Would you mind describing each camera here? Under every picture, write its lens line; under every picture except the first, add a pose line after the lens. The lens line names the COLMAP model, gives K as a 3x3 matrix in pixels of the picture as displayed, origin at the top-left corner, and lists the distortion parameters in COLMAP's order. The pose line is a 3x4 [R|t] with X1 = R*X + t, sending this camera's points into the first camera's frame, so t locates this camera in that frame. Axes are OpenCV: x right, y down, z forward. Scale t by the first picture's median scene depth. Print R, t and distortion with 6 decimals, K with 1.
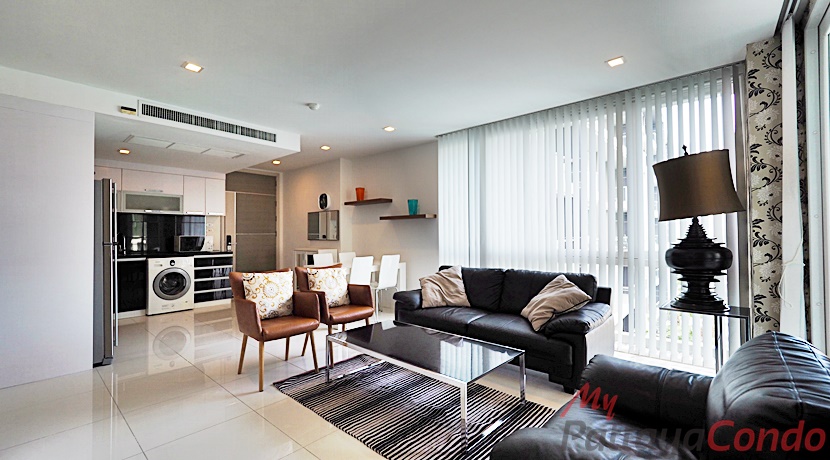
lens RADIAL K [[352.5, 0, 411.6], [0, 352.5, 228.9], [0, 0, 1]] dist [-0.011204, 0.000903]
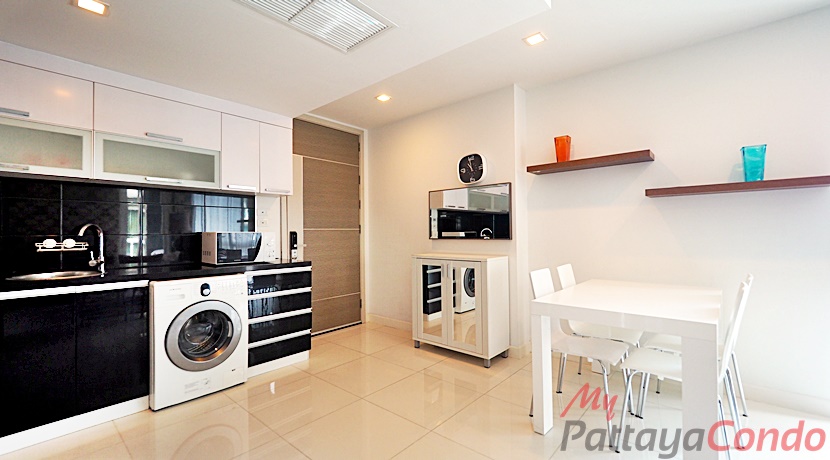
lens RADIAL K [[352.5, 0, 416.9], [0, 352.5, 229.3], [0, 0, 1]] dist [-0.011204, 0.000903]
pose [[0.999920, -0.005304, 0.011456, -0.369298], [0.005187, 0.999934, 0.010203, 0.012125], [-0.011510, -0.010143, 0.999882, 0.483746]]
